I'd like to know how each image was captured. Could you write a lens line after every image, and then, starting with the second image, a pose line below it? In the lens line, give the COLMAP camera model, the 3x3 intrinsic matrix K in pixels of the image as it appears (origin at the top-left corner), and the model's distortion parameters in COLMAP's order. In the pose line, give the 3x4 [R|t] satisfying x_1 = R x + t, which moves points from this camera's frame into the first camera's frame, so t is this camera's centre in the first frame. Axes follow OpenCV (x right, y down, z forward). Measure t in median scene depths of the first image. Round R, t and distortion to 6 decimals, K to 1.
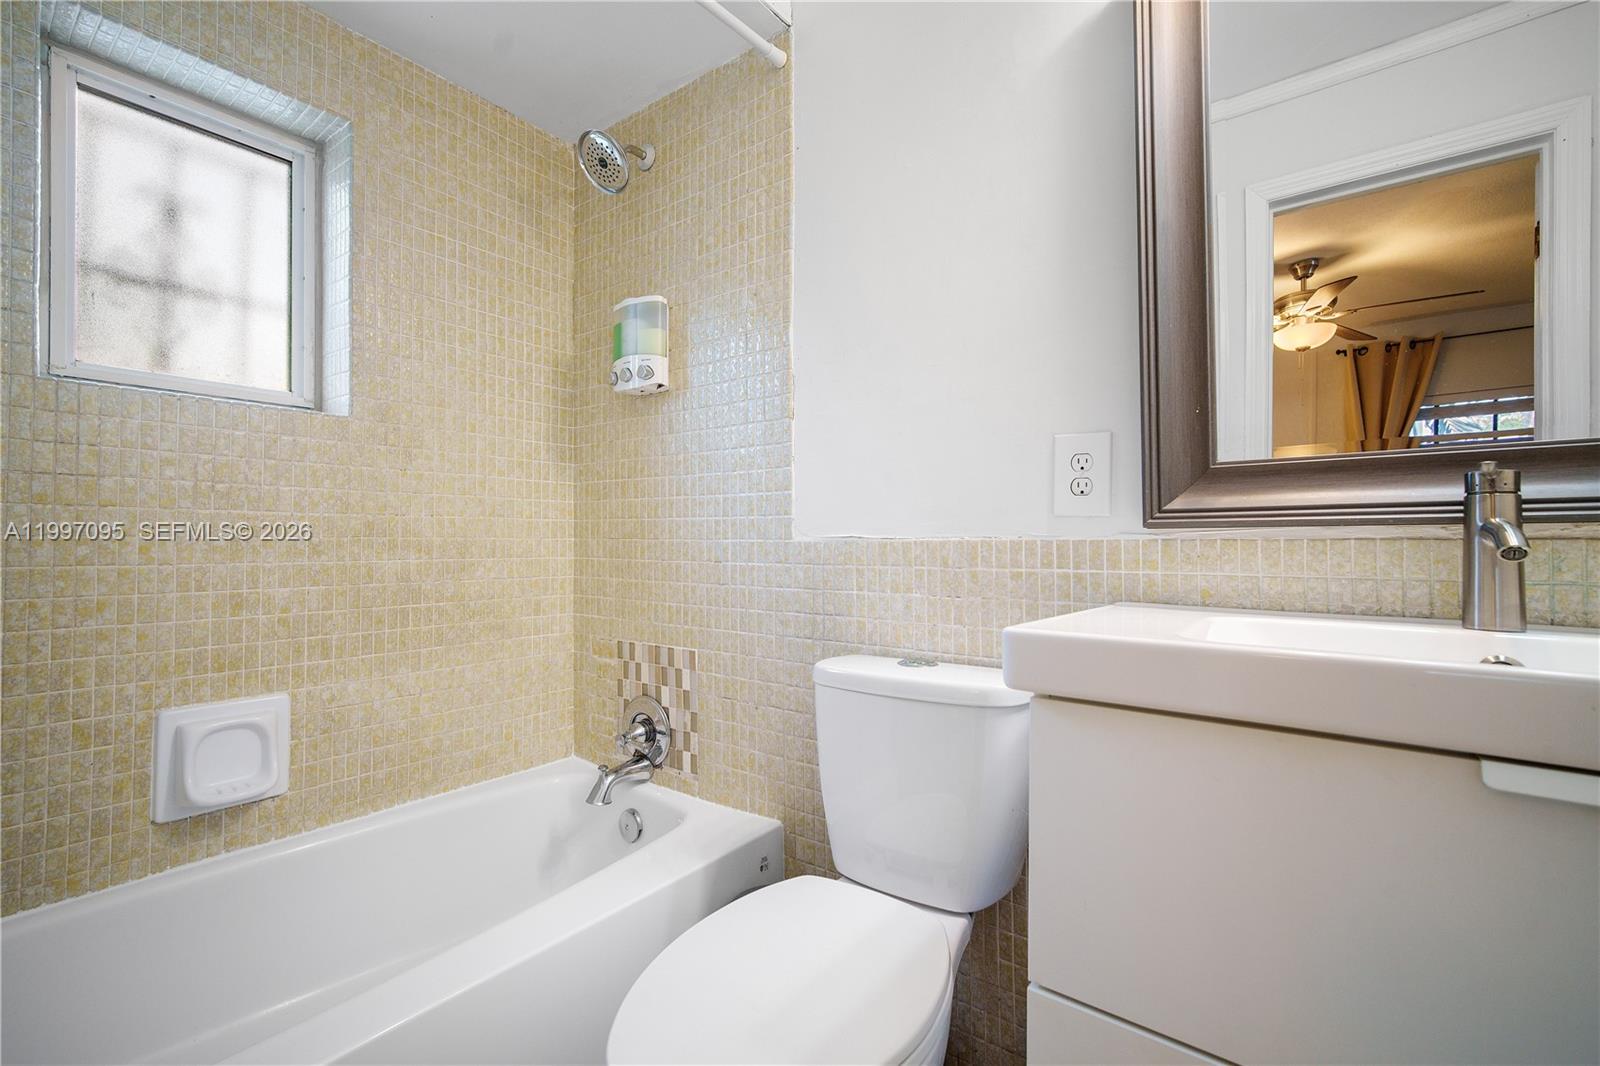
lens RADIAL K [[698.6, 0, 797.0], [0, 698.6, 531.2], [0, 0, 1]] dist [-0.004014, 0.003546]
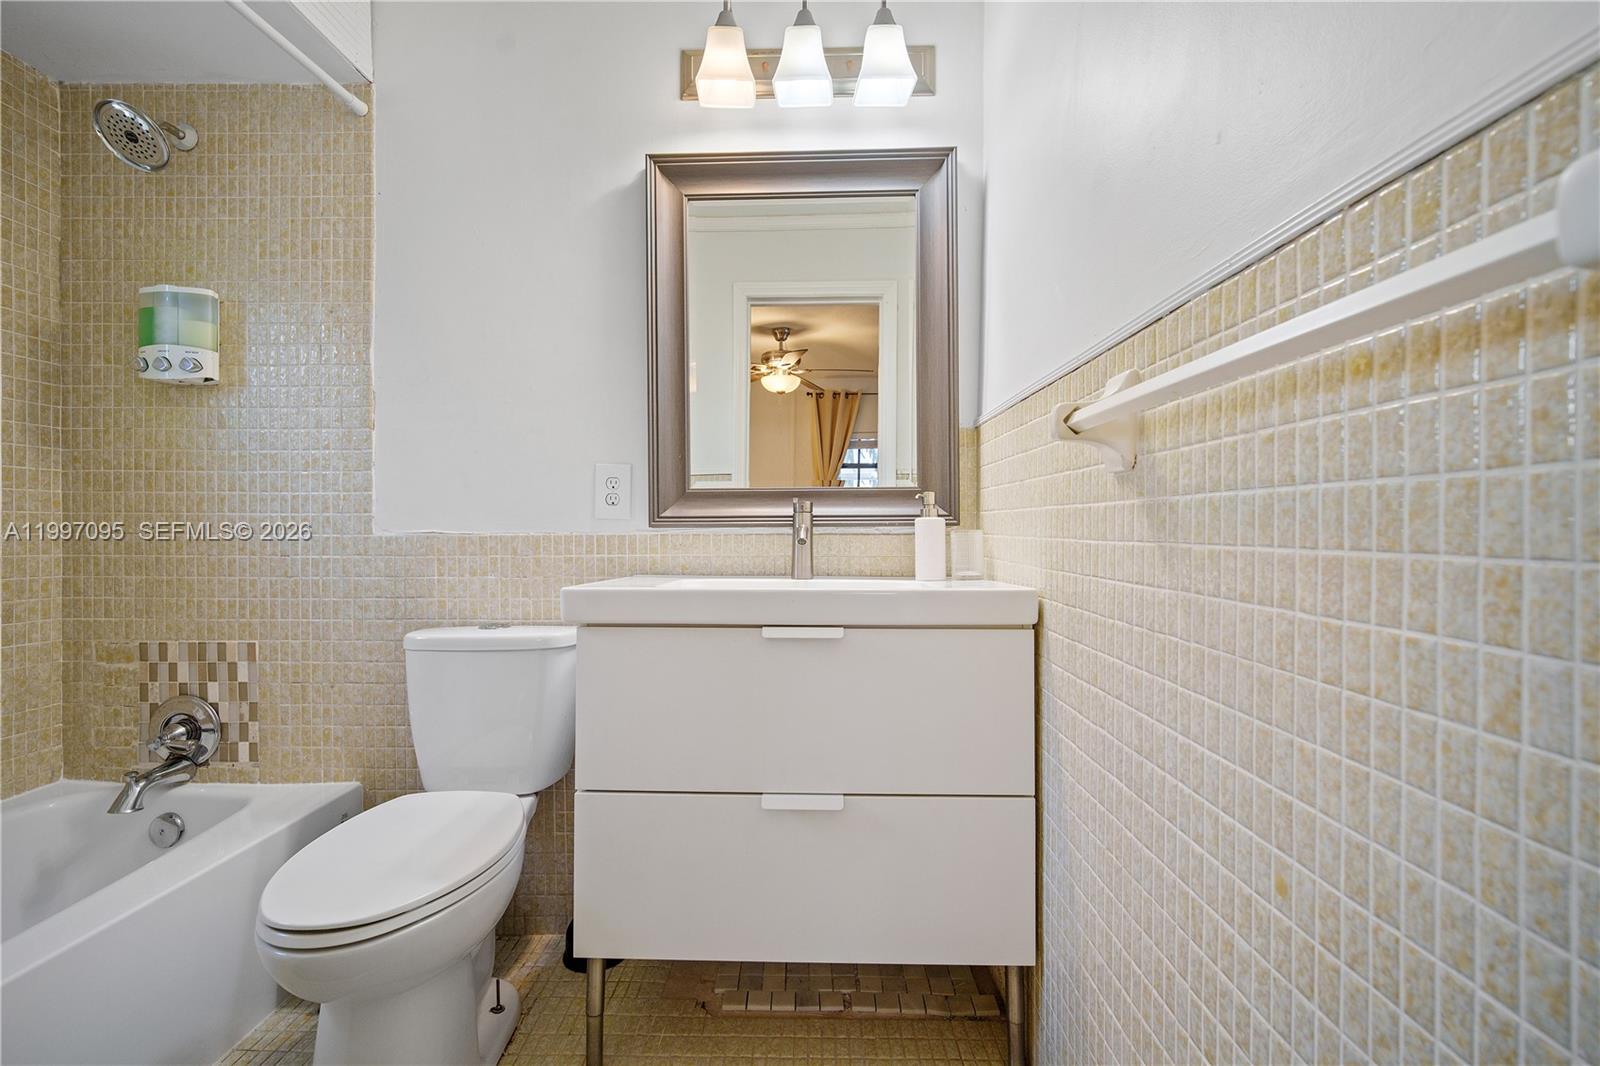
lens RADIAL K [[698.6, 0, 801.6], [0, 698.6, 527.0], [0, 0, 1]] dist [-0.004014, 0.003546]
pose [[0.809244, 0.003120, 0.587465, -0.100416], [-0.006838, 0.999968, 0.004109, -0.009024], [-0.587433, -0.007342, 0.809239, -0.312893]]
